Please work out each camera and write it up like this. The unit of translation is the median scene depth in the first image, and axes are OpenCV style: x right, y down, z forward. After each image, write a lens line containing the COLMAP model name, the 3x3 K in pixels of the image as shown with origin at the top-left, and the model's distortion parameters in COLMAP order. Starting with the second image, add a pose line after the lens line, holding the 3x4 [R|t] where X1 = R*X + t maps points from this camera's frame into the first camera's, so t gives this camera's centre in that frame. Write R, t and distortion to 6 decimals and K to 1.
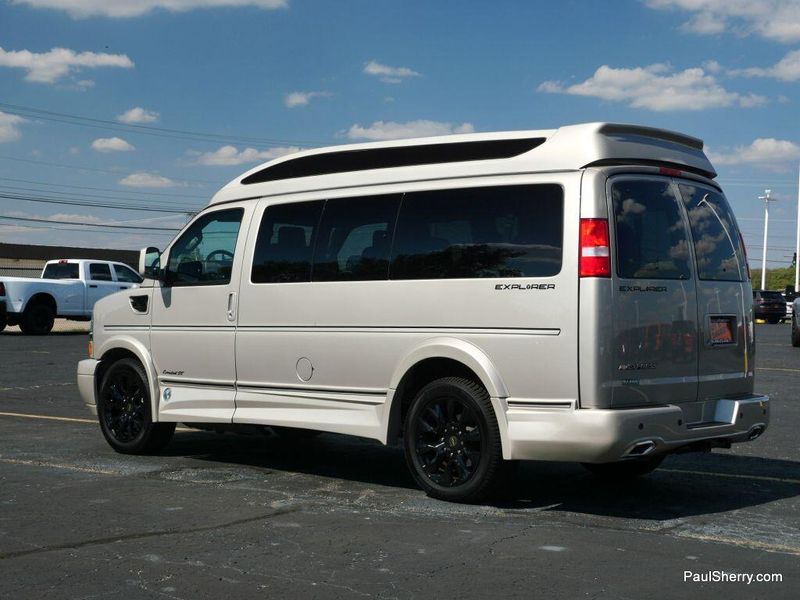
lens RADIAL K [[1309.0, 0, 400.3], [0, 1309.0, 310.2], [0, 0, 1]] dist [0.007696, 0.125342]
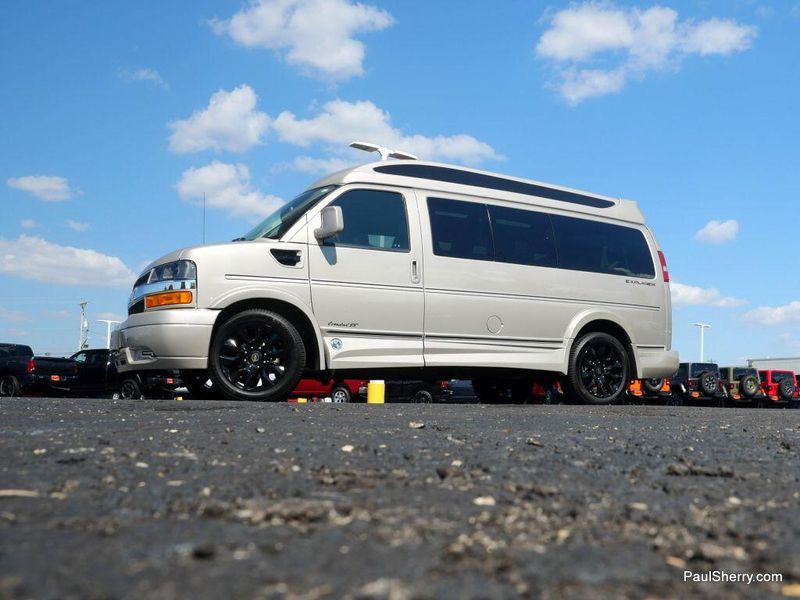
lens RADIAL K [[713.0, 0, 398.6], [0, 713.0, 373.0], [0, 0, 1]] dist [-0.018939, -0.004133]
pose [[0.356800, 0.030969, 0.933667, -0.751688], [-0.008179, 0.999516, -0.030028, 0.111493], [-0.934145, 0.003077, 0.356880, 0.778937]]
